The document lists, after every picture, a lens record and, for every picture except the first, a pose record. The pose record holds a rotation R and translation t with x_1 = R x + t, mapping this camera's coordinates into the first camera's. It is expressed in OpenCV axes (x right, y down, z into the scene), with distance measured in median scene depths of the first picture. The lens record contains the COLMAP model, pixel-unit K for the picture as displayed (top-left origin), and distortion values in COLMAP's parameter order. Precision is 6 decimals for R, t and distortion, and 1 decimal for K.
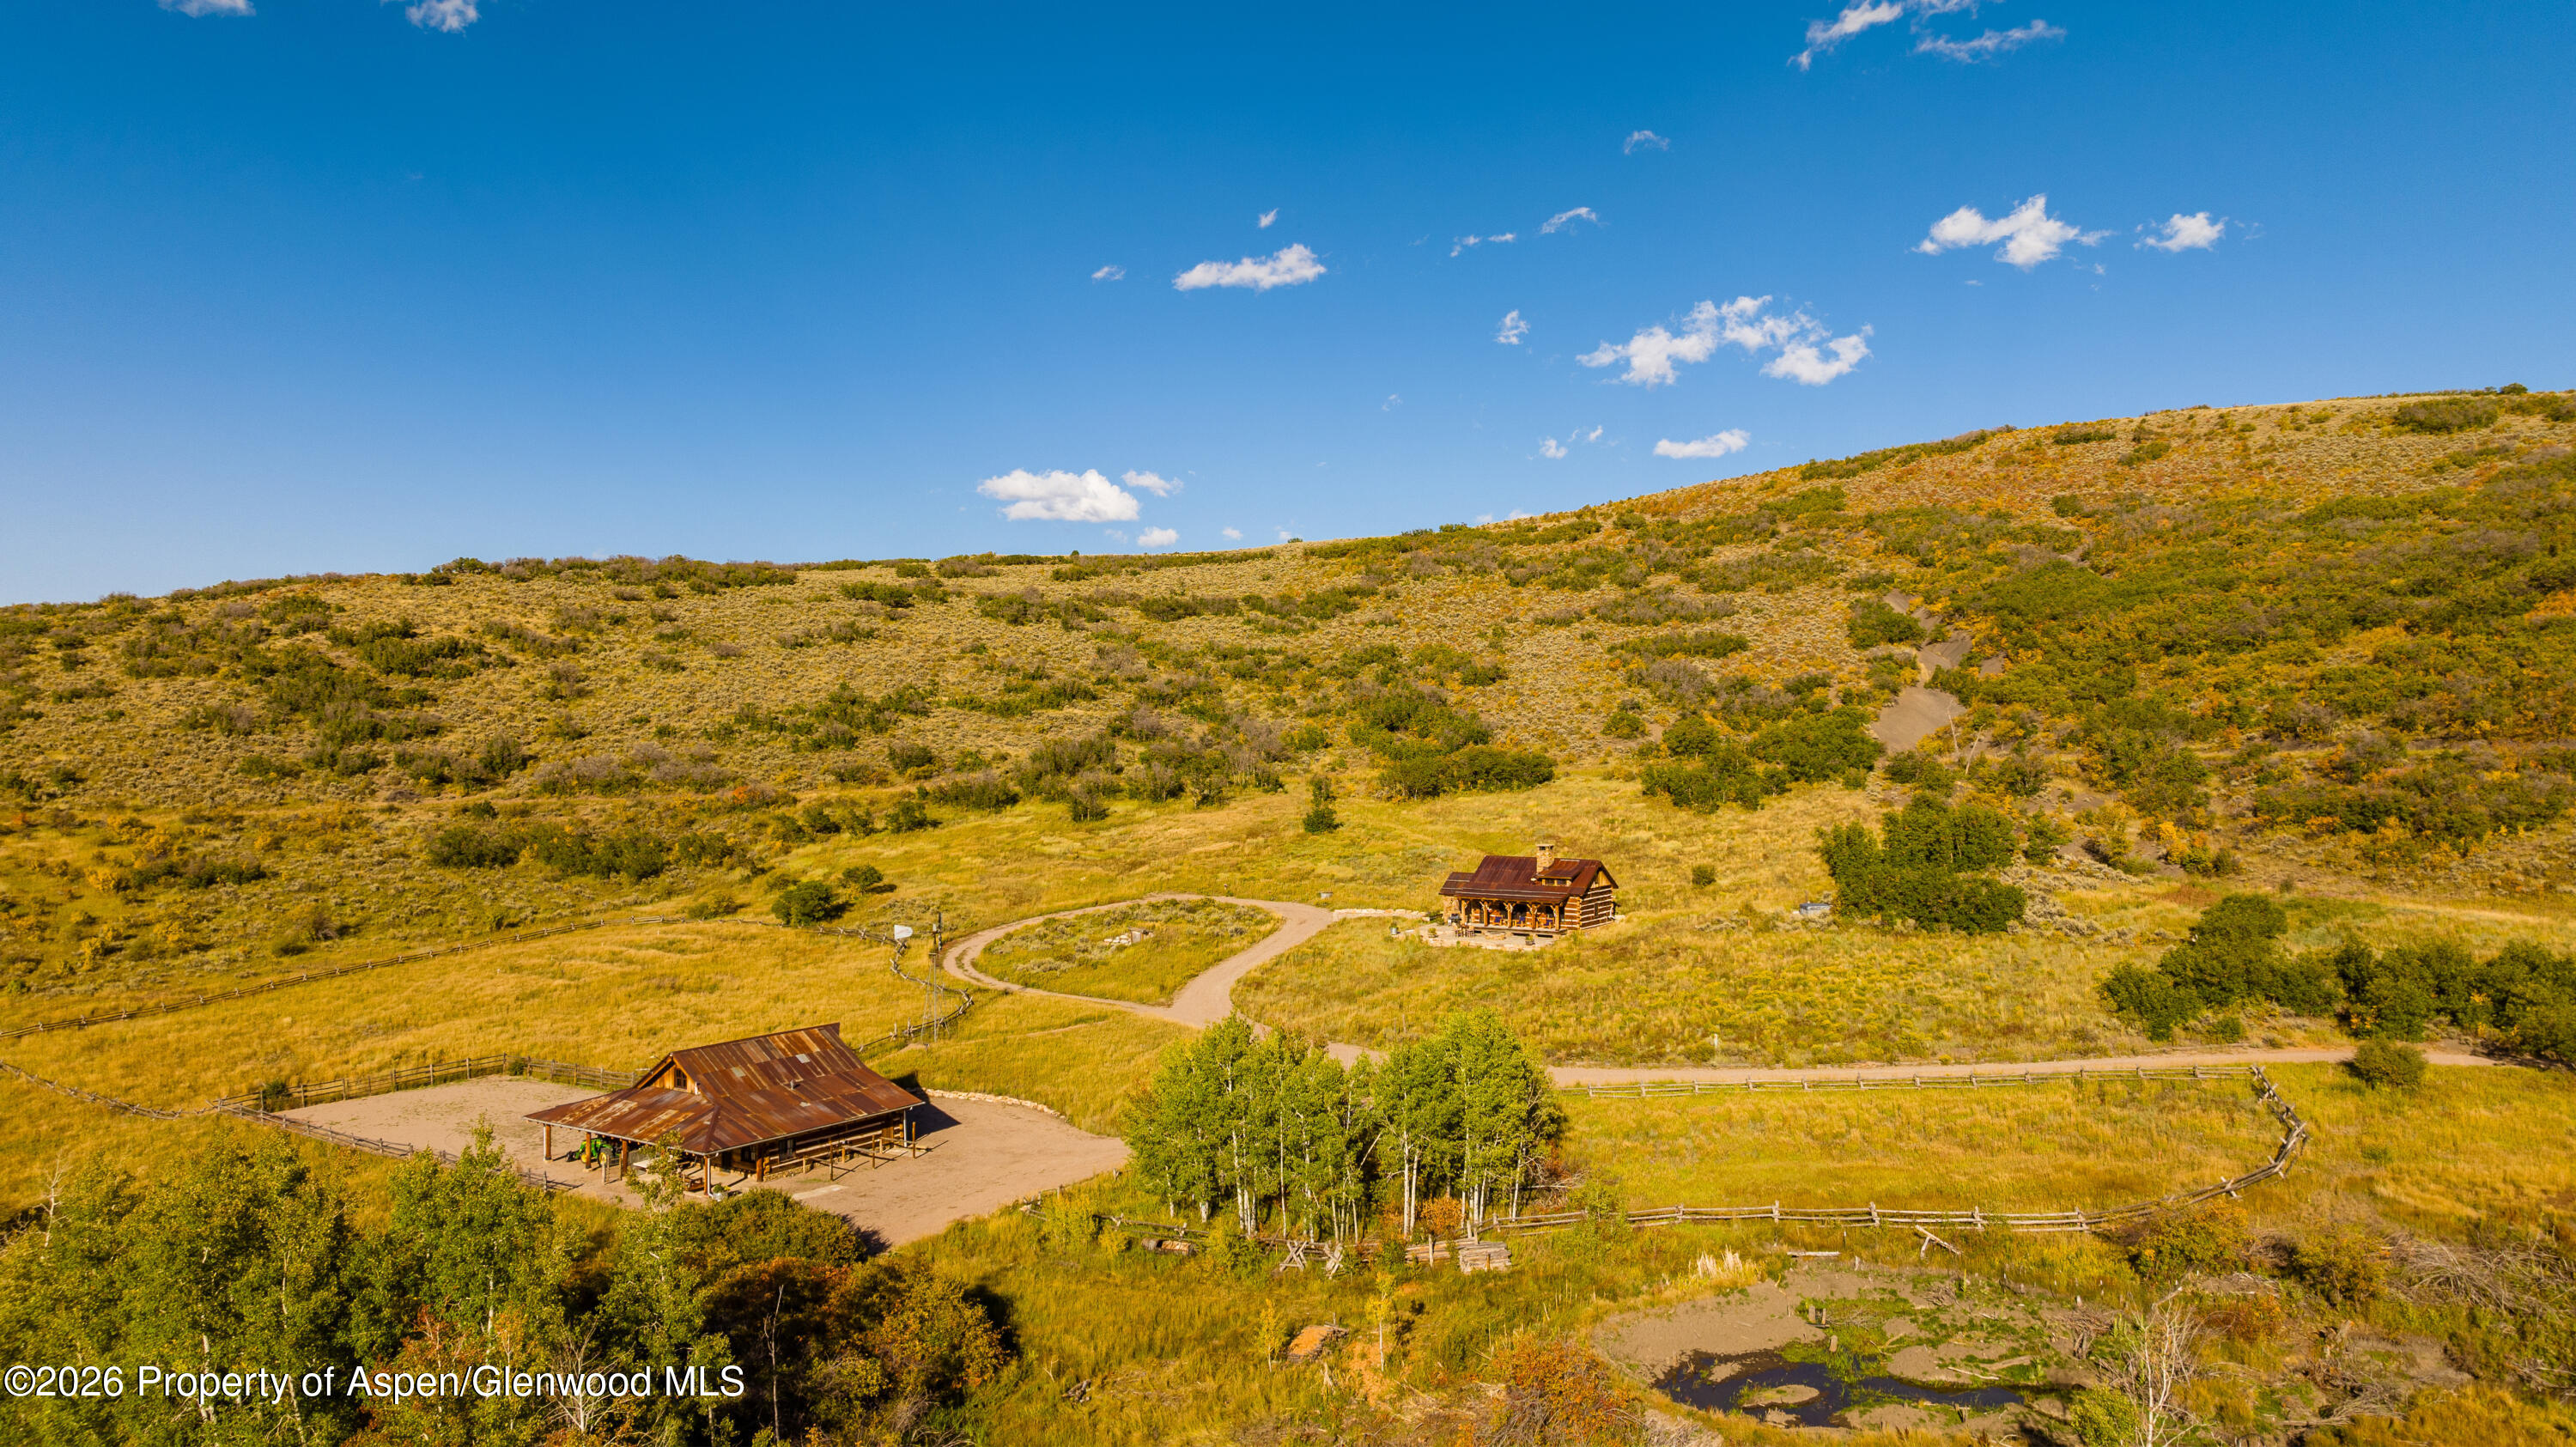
lens RADIAL K [[1801.6, 0, 1288.0], [0, 1801.6, 723.5], [0, 0, 1]] dist [-0.025836, 0.010463]
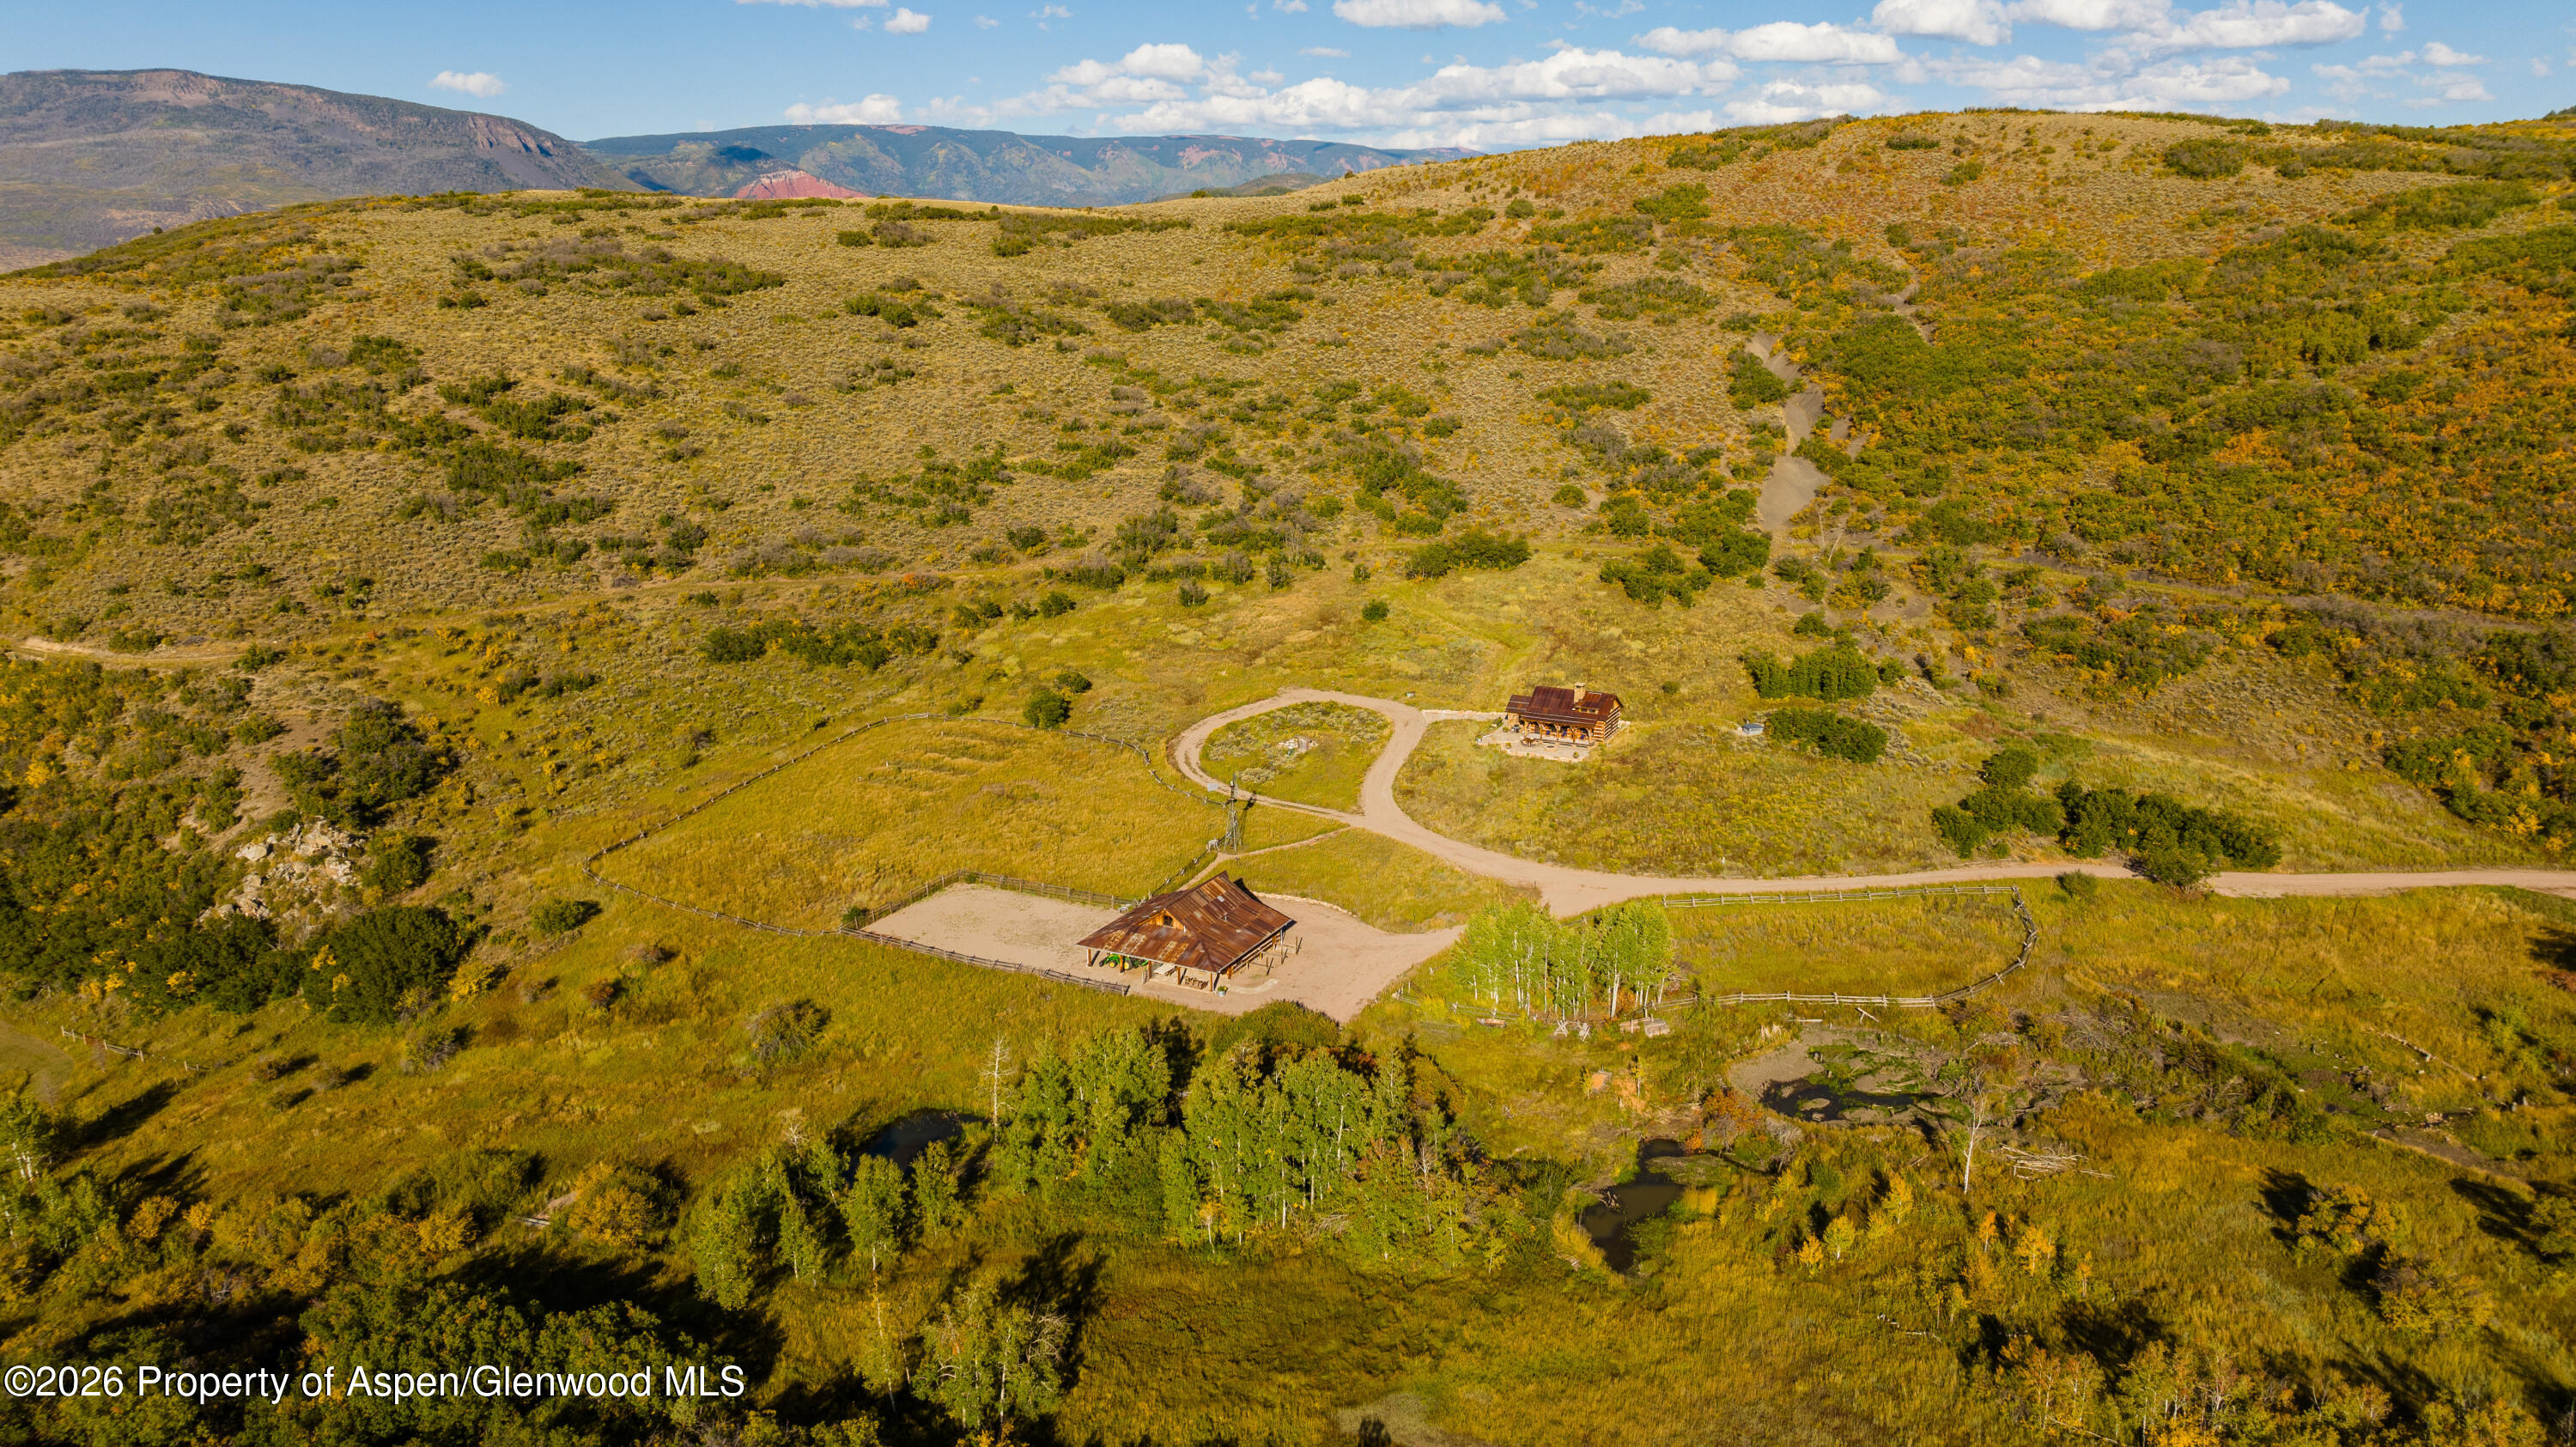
lens RADIAL K [[1780.9, 0, 1288.0], [0, 1780.9, 723.5], [0, 0, 1]] dist [0.005026, -0.068218]
pose [[0.993447, -0.033334, 0.109324, -0.165862], [0.003183, 0.964220, 0.265084, -0.185693], [-0.114248, -0.262999, 0.958008, -0.263556]]
